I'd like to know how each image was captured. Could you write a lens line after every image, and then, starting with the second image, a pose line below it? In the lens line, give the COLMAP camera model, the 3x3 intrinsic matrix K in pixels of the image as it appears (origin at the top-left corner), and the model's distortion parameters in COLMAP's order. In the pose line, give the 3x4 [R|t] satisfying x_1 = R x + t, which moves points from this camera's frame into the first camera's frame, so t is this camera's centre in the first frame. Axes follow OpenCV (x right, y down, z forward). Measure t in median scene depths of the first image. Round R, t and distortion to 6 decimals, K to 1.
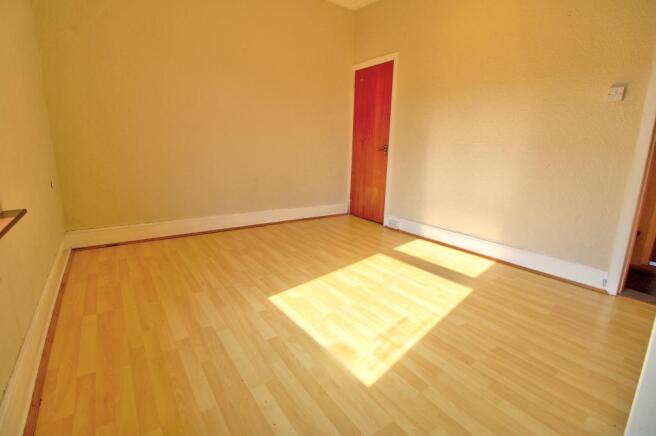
lens RADIAL K [[305.8, 0, 328.0], [0, 305.8, 218.0], [0, 0, 1]] dist [0.042858, 0.000028]
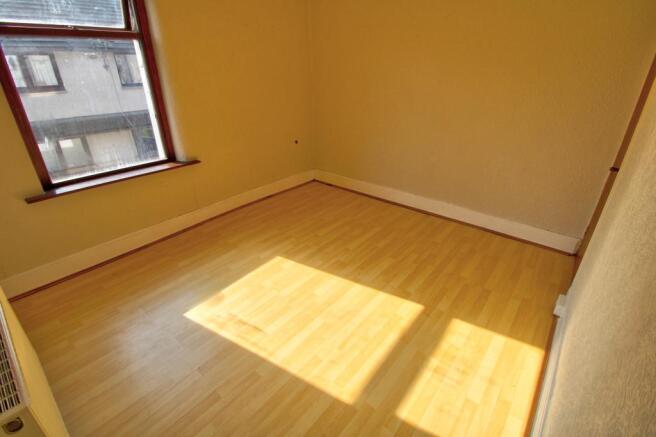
lens RADIAL K [[304.0, 0, 328.0], [0, 304.0, 218.5], [0, 0, 1]] dist [0.001022, -0.012493]
pose [[0.241032, 0.407581, -0.880784, 0.916550], [-0.212191, 0.907716, 0.361977, -0.399315], [0.947037, 0.099647, 0.305274, 0.710728]]
